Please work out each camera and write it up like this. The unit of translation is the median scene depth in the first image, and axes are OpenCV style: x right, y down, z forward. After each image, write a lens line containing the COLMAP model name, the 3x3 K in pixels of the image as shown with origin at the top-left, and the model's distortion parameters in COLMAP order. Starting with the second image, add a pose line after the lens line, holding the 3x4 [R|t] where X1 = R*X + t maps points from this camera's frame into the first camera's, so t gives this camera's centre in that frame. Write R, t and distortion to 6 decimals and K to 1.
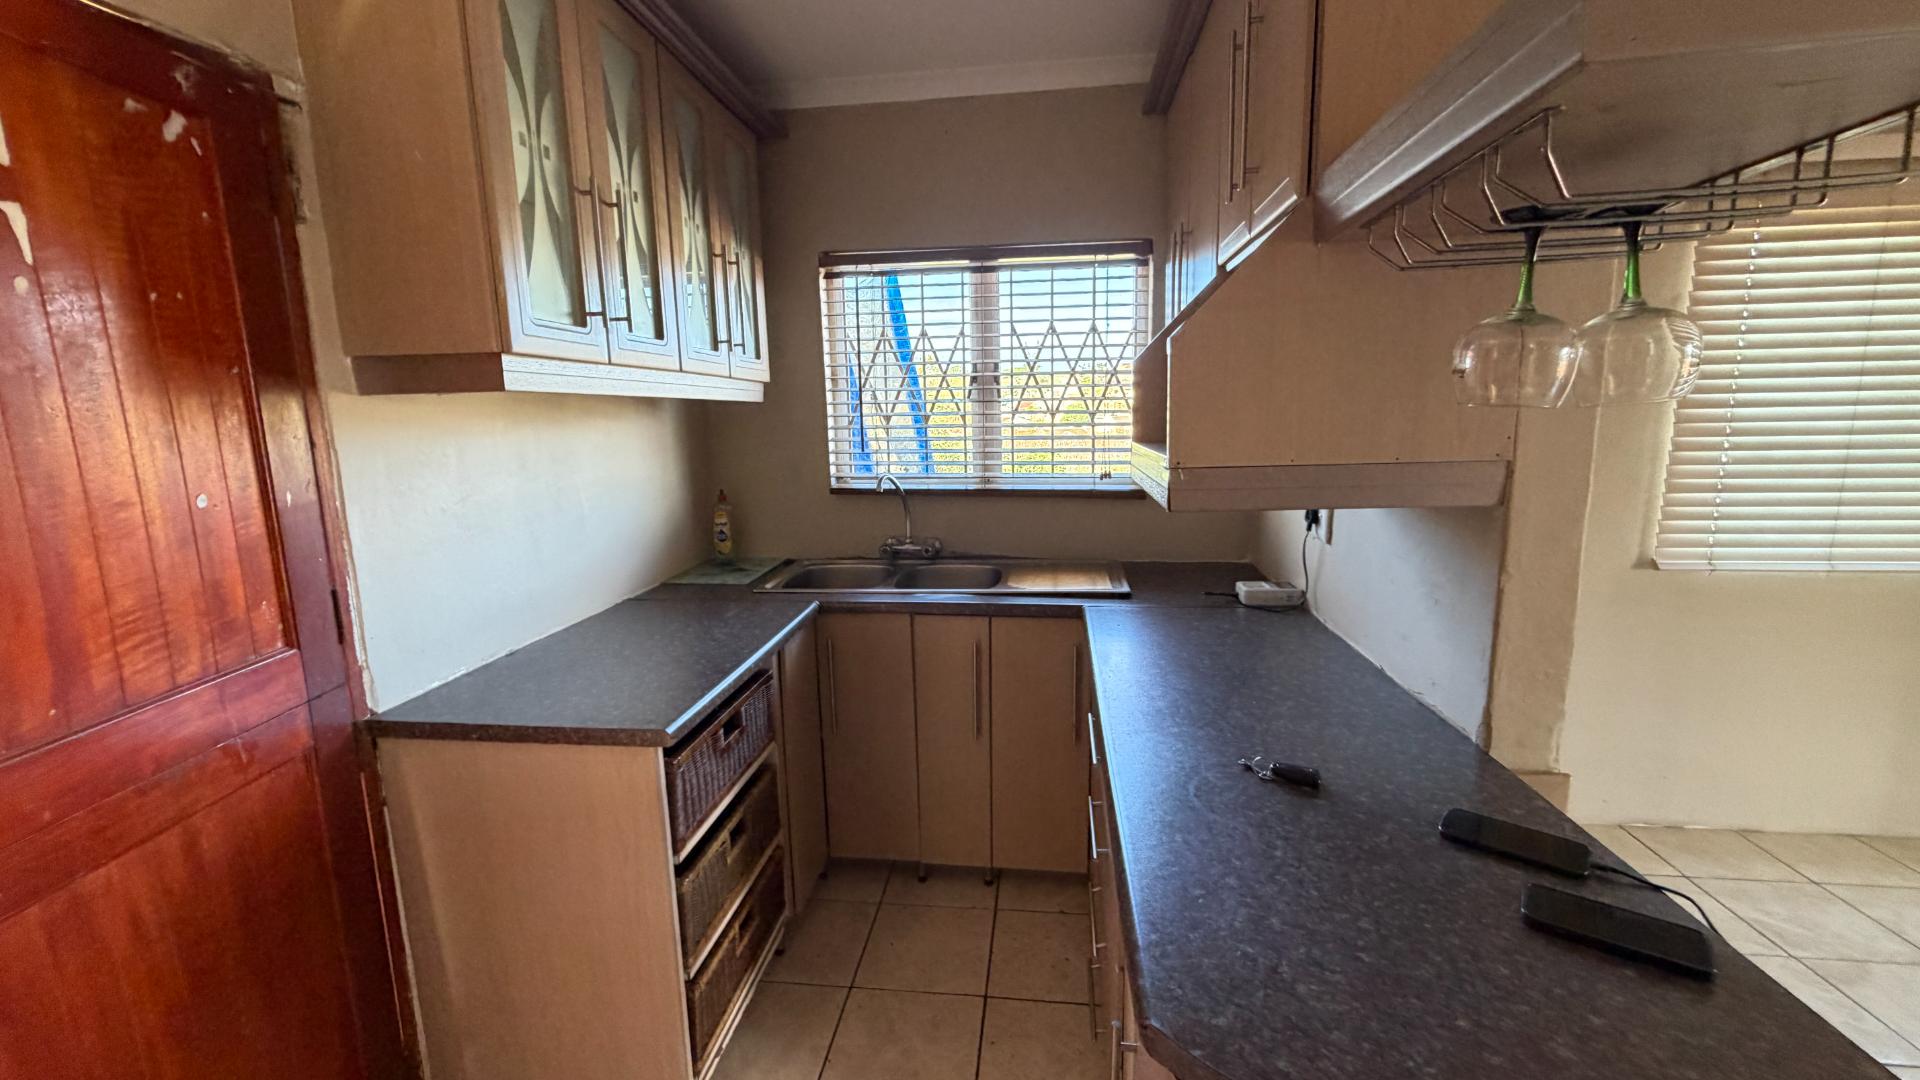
lens RADIAL K [[764.7, 0, 957.8], [0, 764.7, 539.8], [0, 0, 1]] dist [-0.001675, 0.000448]
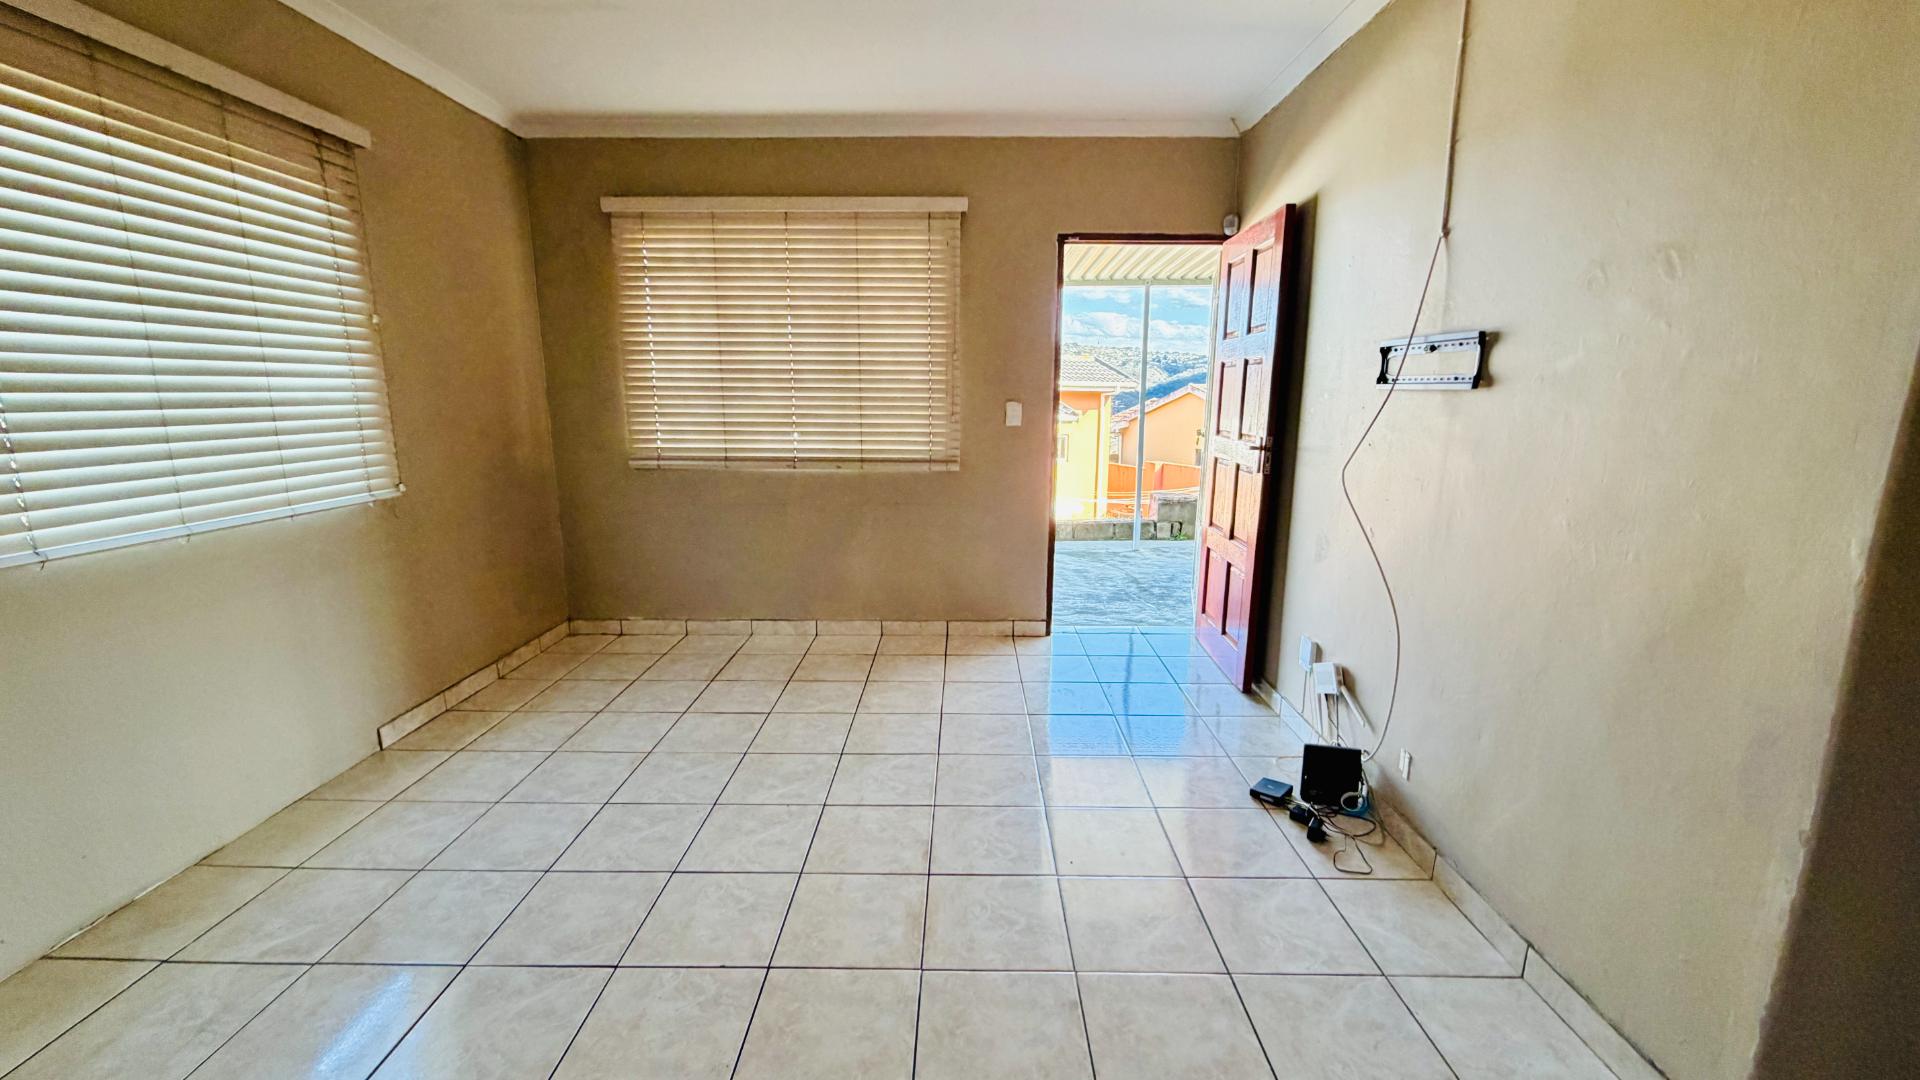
lens RADIAL K [[764.7, 0, 958.0], [0, 764.7, 540.3], [0, 0, 1]] dist [-0.001675, 0.000448]
pose [[-0.114052, -0.171572, 0.978547, 0.232107], [0.165150, 0.967996, 0.188971, 0.030875], [-0.979652, 0.183160, -0.082067, 0.256462]]
